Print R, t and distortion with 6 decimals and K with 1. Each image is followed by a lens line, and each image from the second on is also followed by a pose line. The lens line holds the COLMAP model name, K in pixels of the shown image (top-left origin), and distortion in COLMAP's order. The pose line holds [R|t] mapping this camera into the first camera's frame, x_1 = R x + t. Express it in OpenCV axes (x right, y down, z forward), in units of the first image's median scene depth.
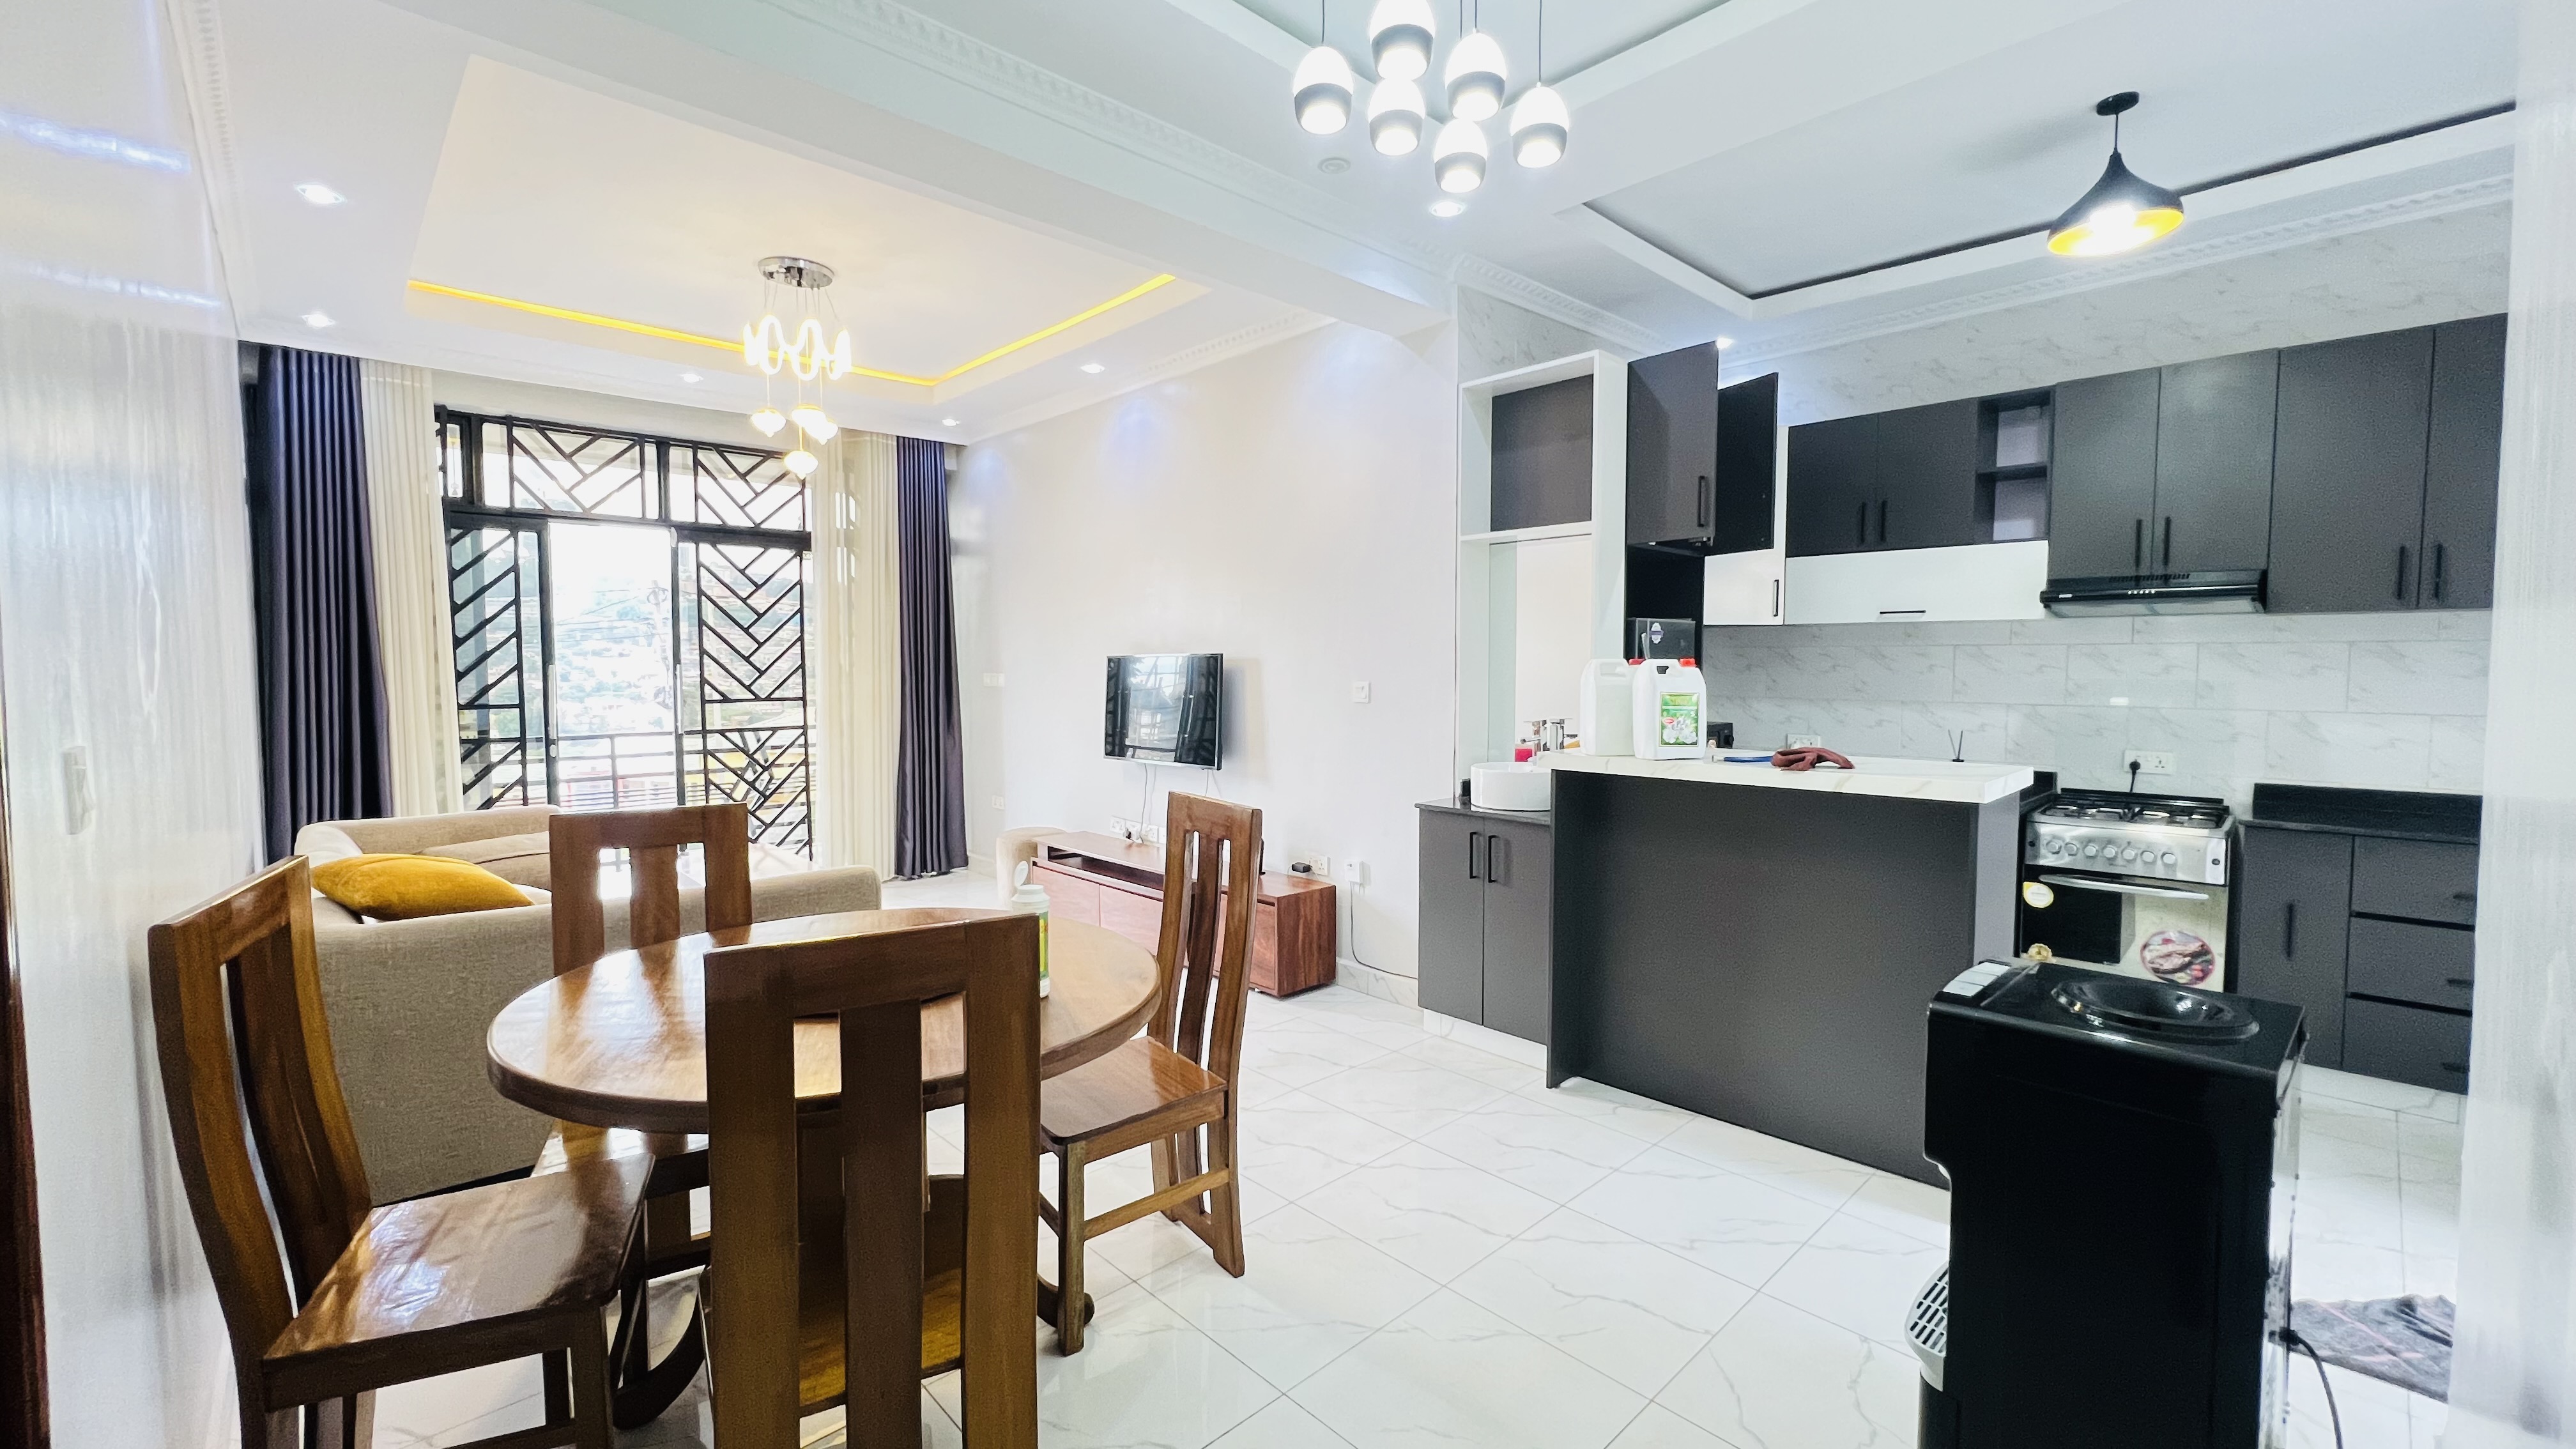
lens RADIAL K [[1019.6, 0, 1294.0], [0, 1019.6, 719.9], [0, 0, 1]] dist [-0.003974, 0.000077]
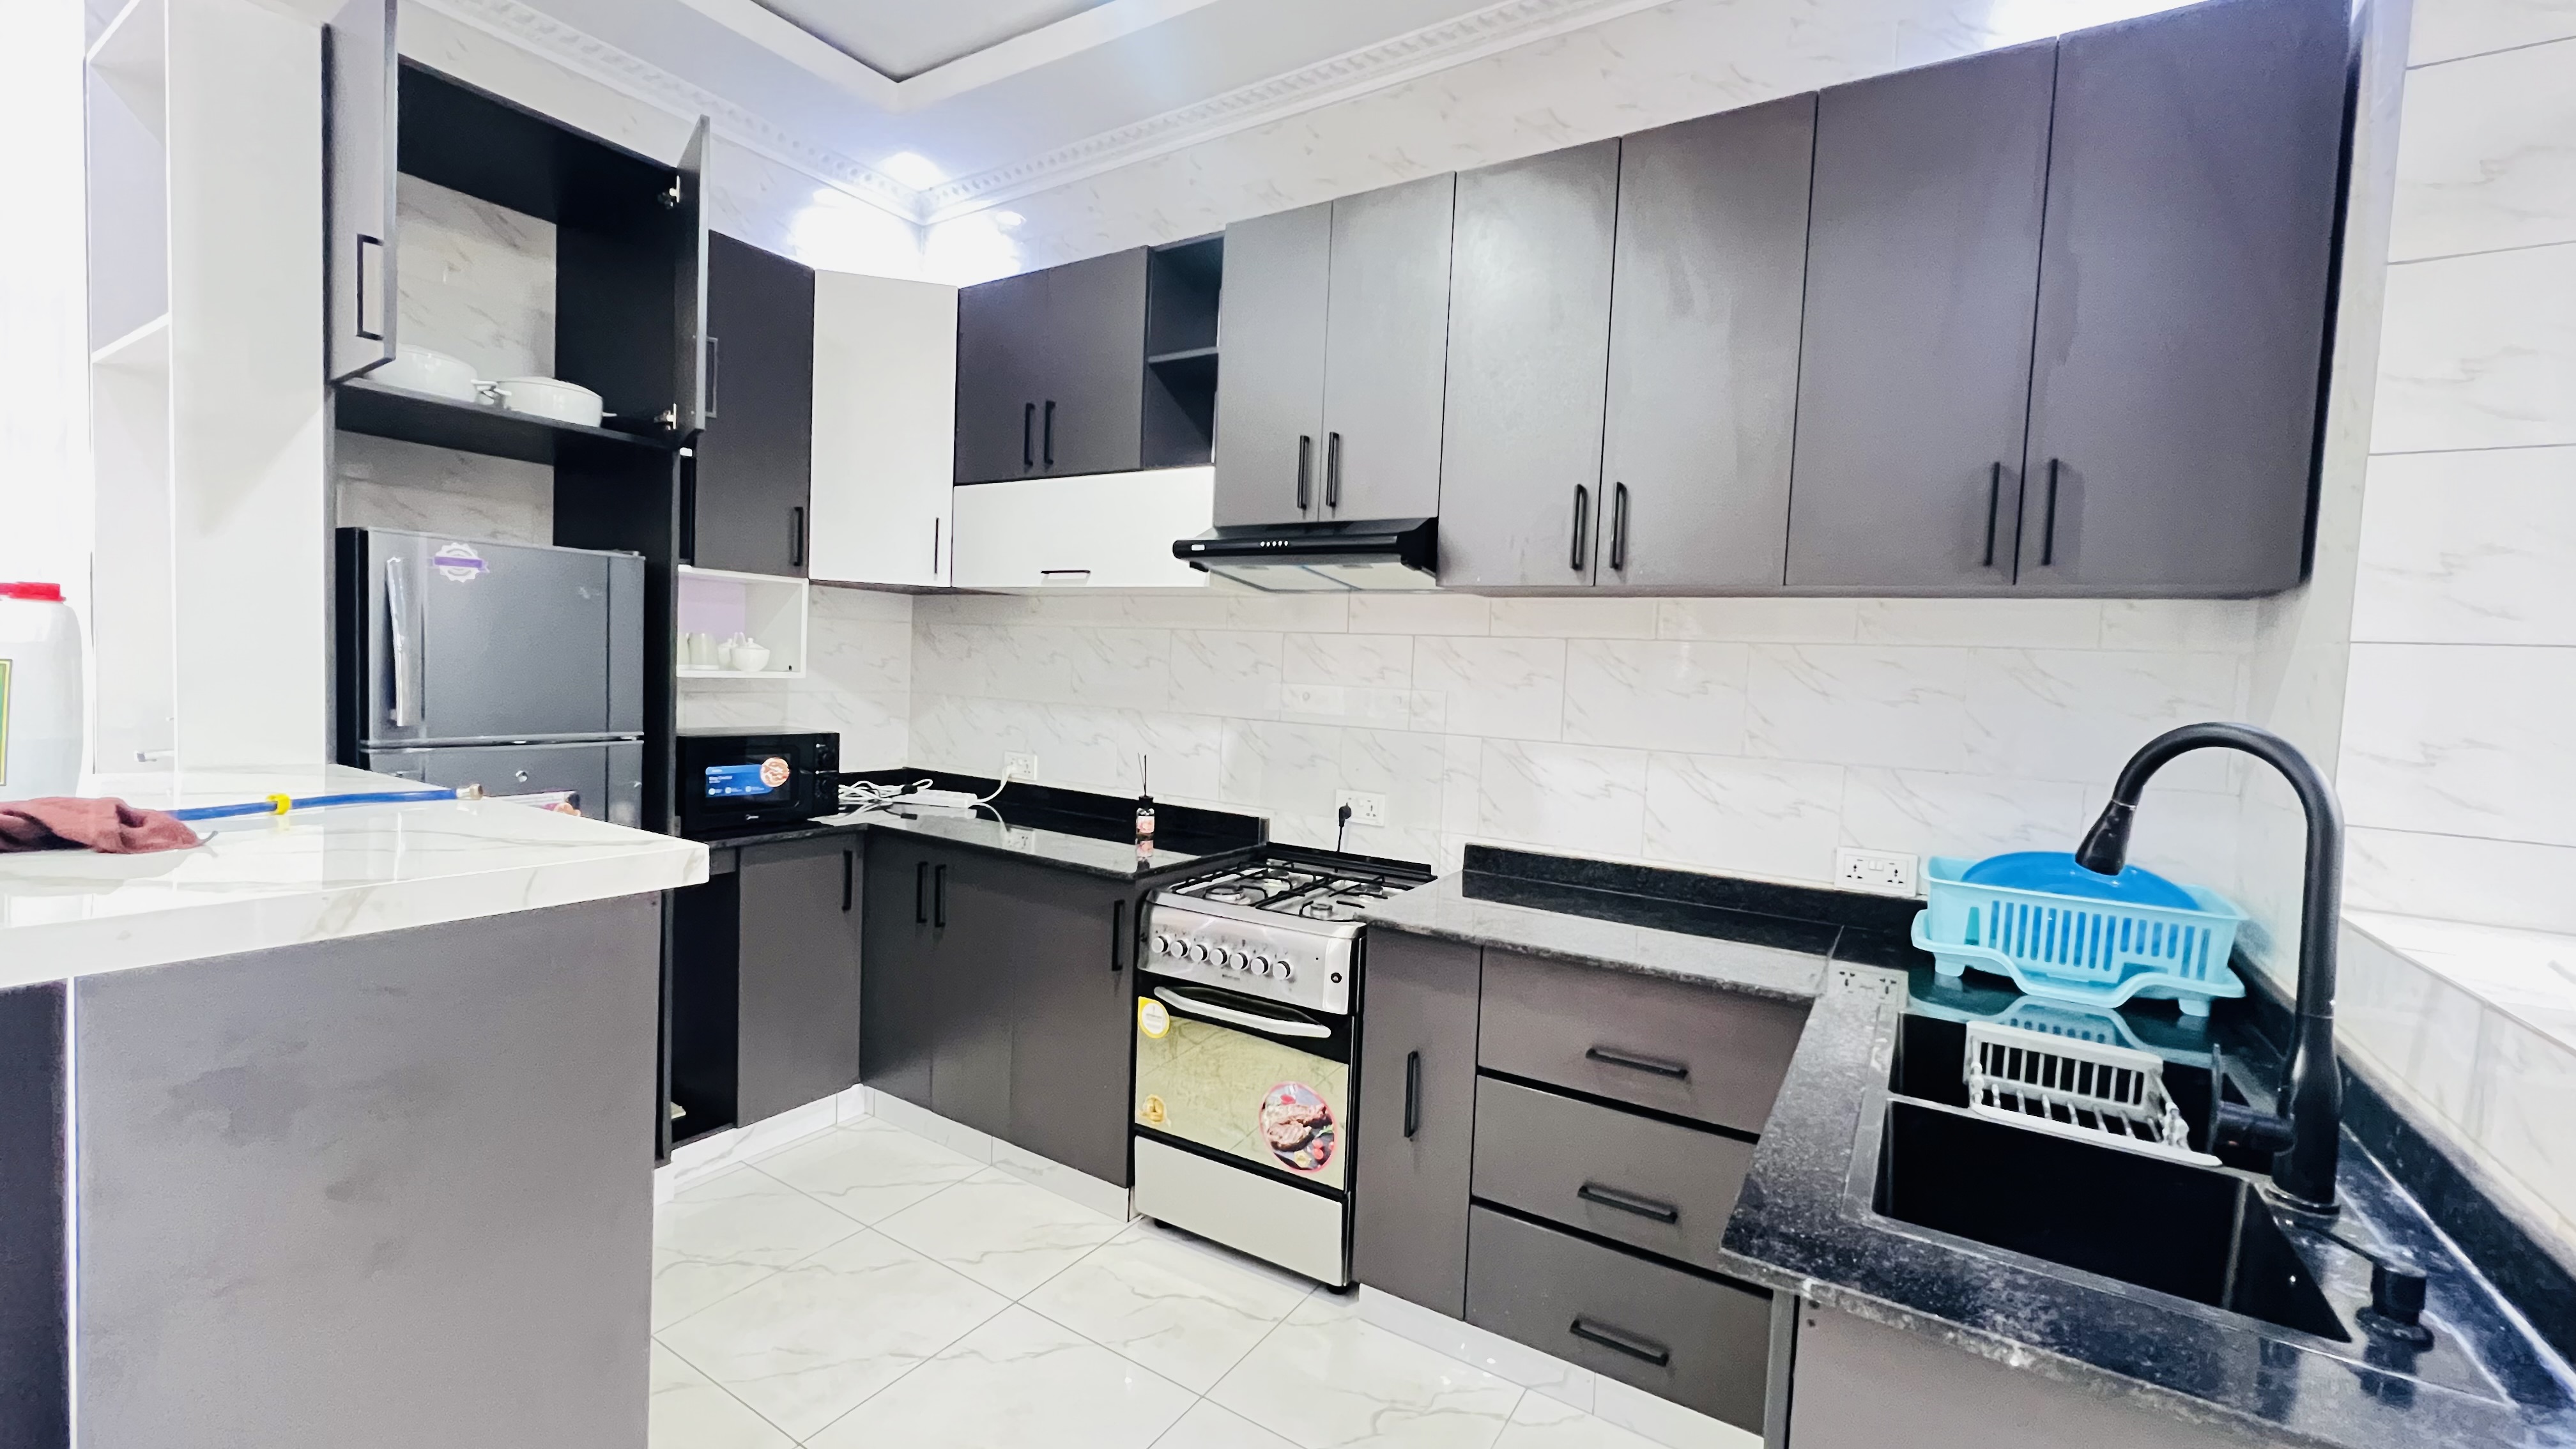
lens RADIAL K [[1066.3, 0, 1276.3], [0, 1066.3, 720.1], [0, 0, 1]] dist [-0.008841, 0.000079]
pose [[0.969063, 0.023586, 0.245682, 0.653914], [-0.024365, 0.999703, 0.000130, -0.016689], [-0.245606, -0.006113, 0.969350, 0.347306]]
